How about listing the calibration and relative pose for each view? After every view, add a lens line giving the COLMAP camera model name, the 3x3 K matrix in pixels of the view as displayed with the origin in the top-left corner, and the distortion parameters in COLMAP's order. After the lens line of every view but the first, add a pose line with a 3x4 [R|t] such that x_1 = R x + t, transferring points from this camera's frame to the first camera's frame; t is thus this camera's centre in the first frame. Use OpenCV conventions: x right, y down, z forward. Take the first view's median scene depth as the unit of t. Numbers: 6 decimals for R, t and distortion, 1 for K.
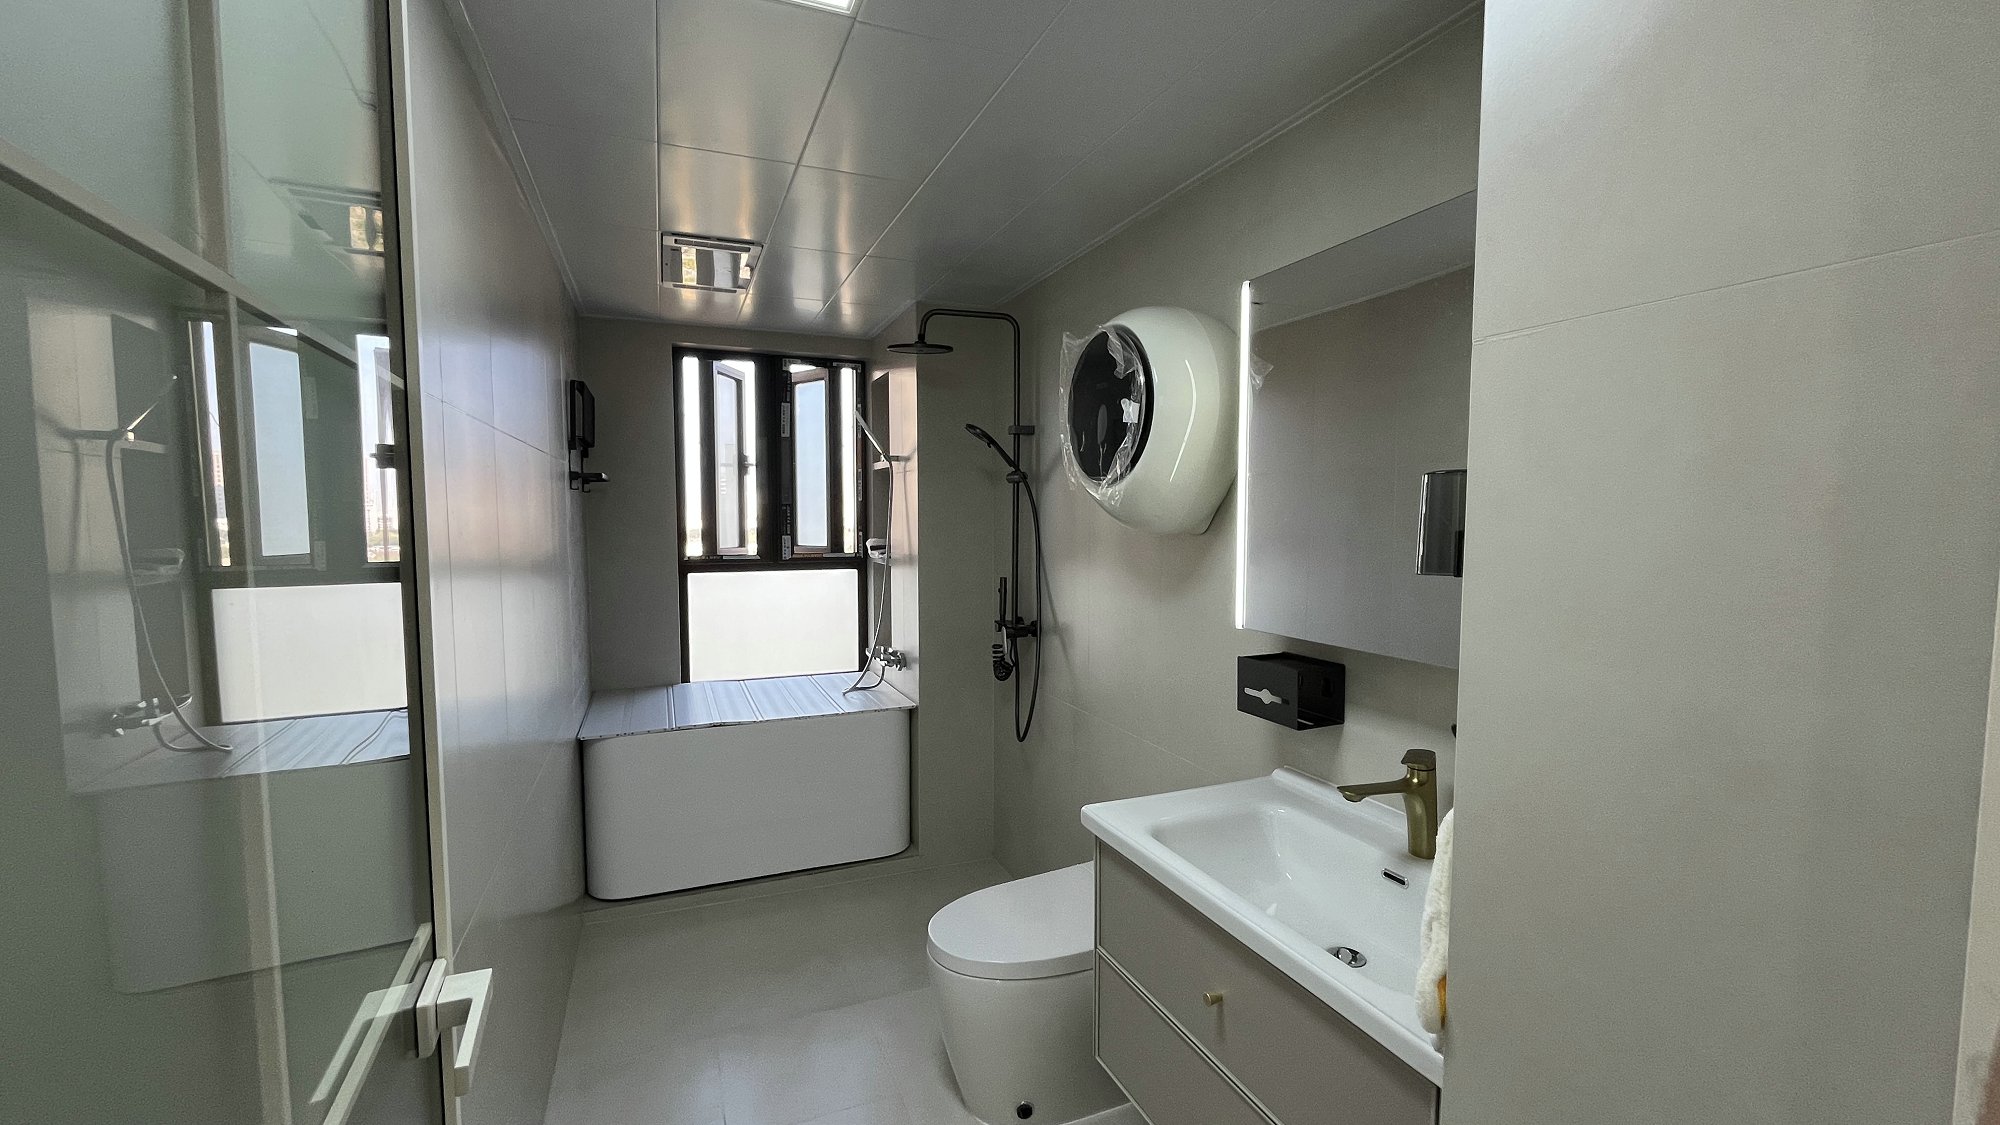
lens RADIAL K [[808.1, 0, 996.2], [0, 808.1, 568.1], [0, 0, 1]] dist [-0.003412, -0.000042]
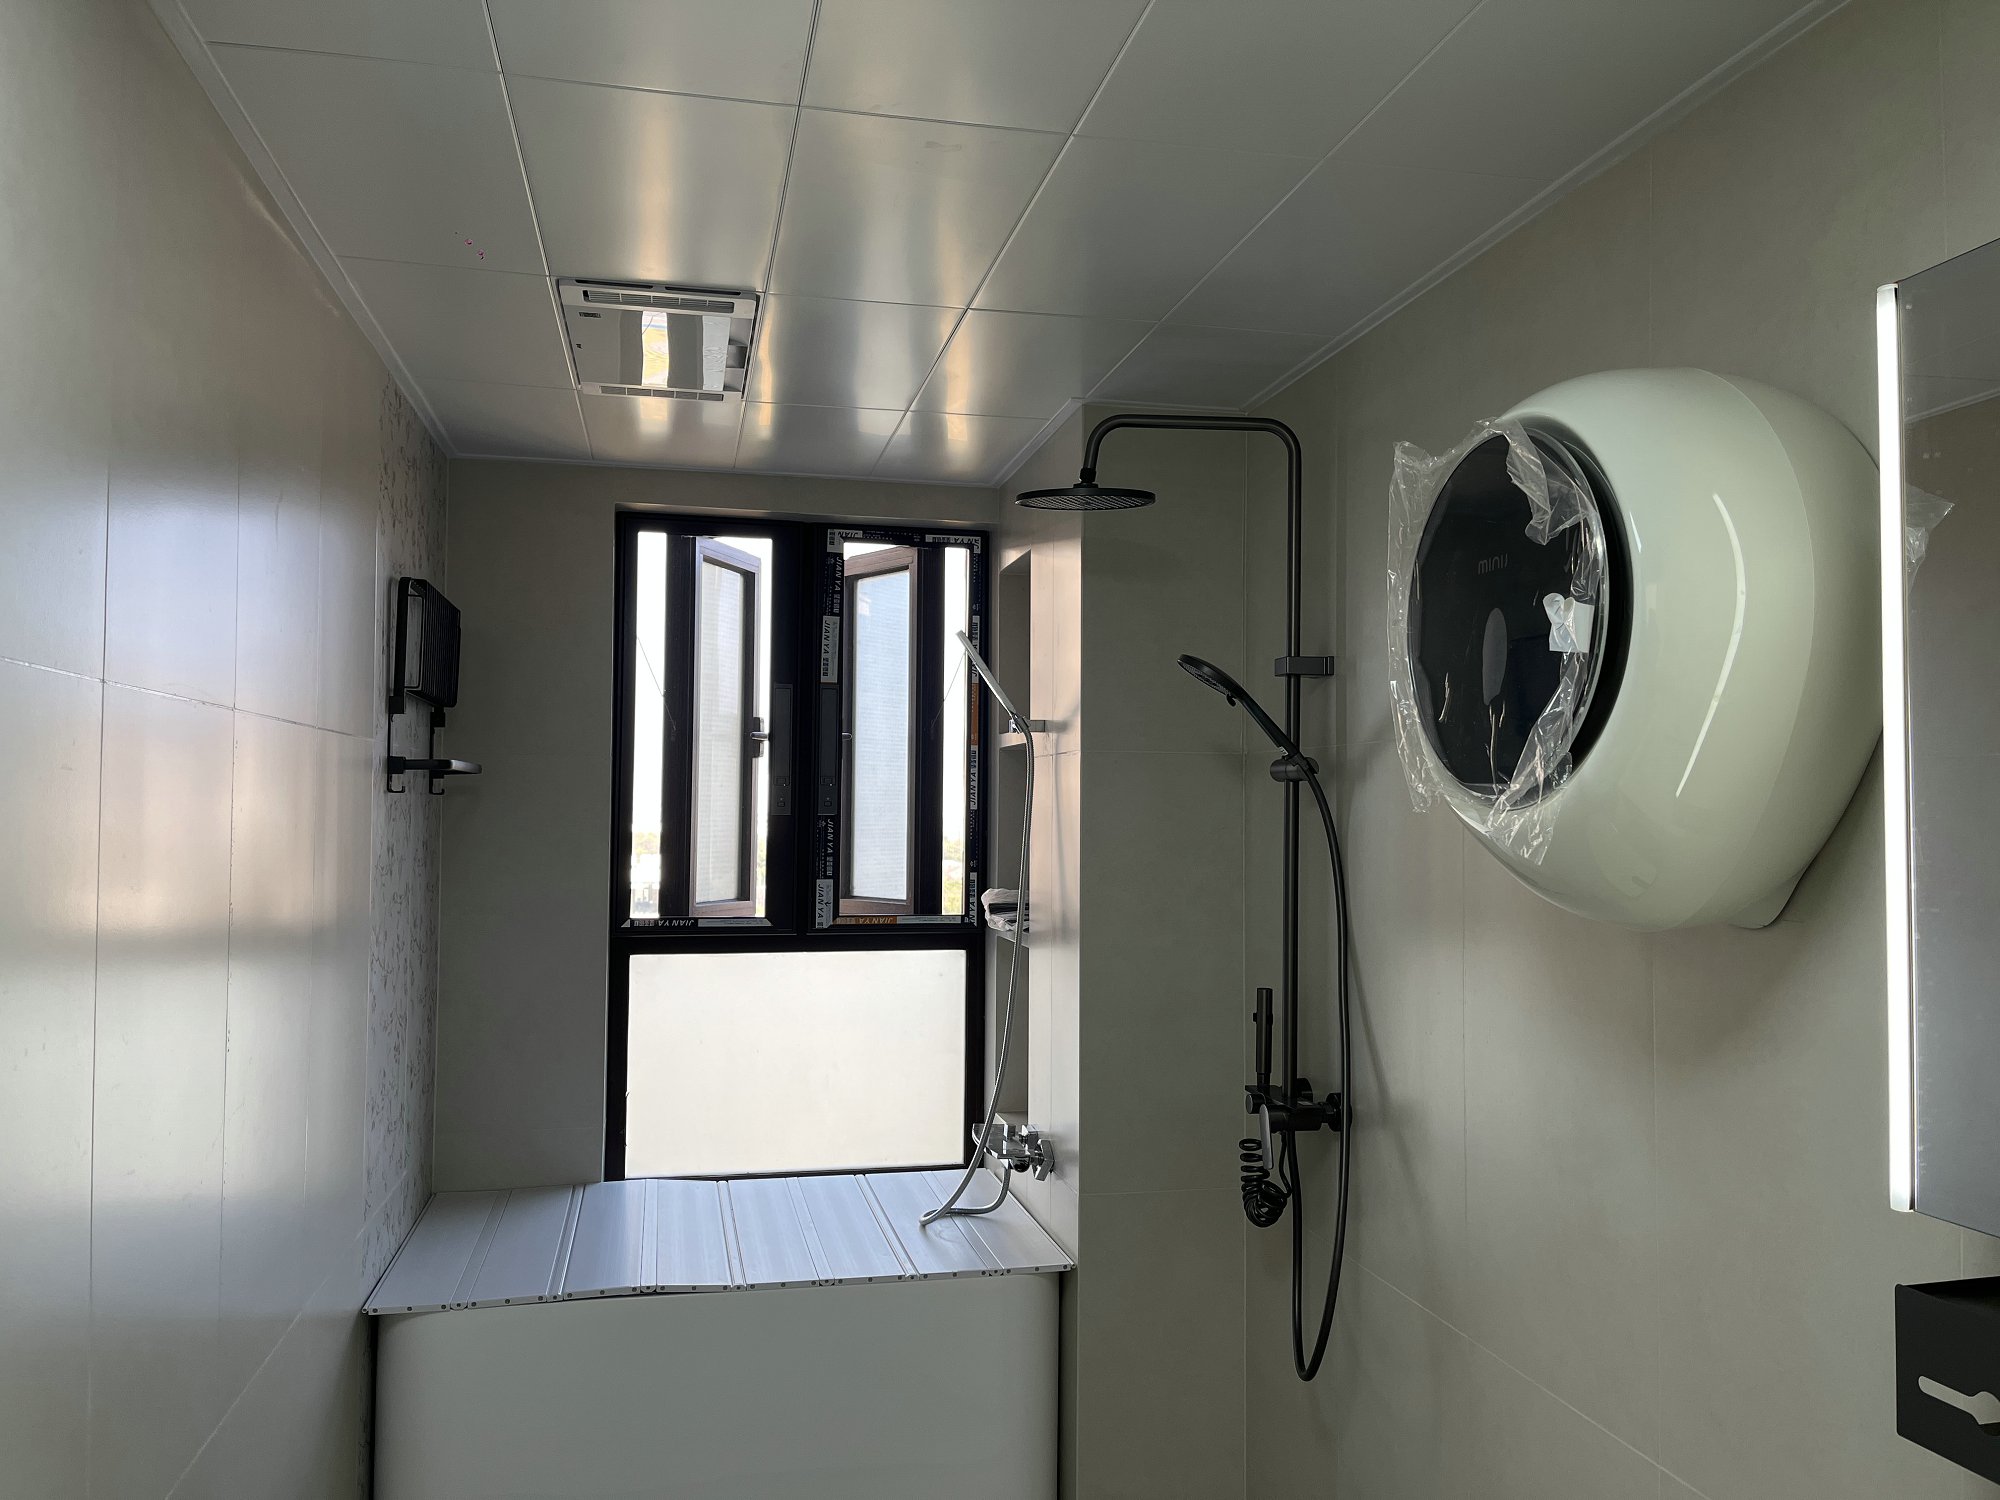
lens RADIAL K [[1512.1, 0, 1005.2], [0, 1512.1, 760.2], [0, 0, 1]] dist [0.054312, -0.082966]
pose [[0.984753, 0.000291, -0.173958, 0.013395], [-0.018084, 0.994751, -0.100711, -0.027714], [0.173016, 0.102322, 0.979590, 0.132484]]
